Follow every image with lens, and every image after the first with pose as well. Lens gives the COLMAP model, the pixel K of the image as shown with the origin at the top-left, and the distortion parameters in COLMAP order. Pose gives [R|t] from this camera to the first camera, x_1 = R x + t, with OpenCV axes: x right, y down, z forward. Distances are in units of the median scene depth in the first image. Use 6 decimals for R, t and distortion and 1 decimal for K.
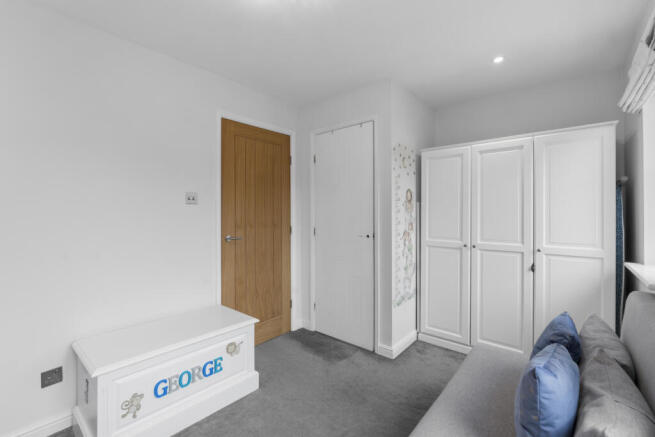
lens RADIAL K [[293.1, 0, 325.1], [0, 293.1, 214.5], [0, 0, 1]] dist [-0.004869, 0.000906]
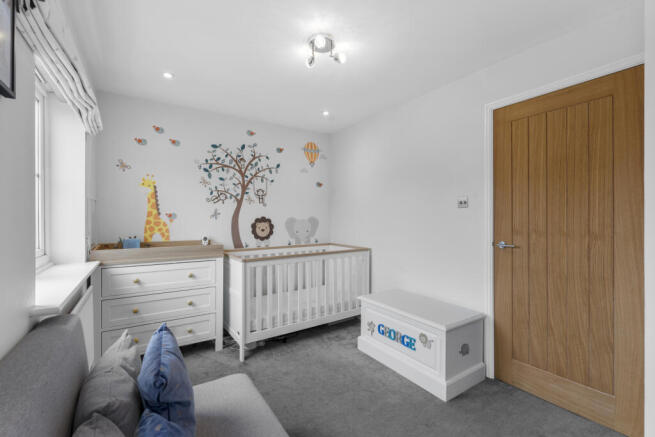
lens RADIAL K [[293.1, 0, 325.3], [0, 293.1, 220.6], [0, 0, 1]] dist [-0.004869, 0.000906]
pose [[-0.295801, 0.017437, -0.955090, 0.852404], [0.007731, 0.999844, 0.015860, -0.011832], [0.955218, -0.002693, -0.295890, 0.986755]]
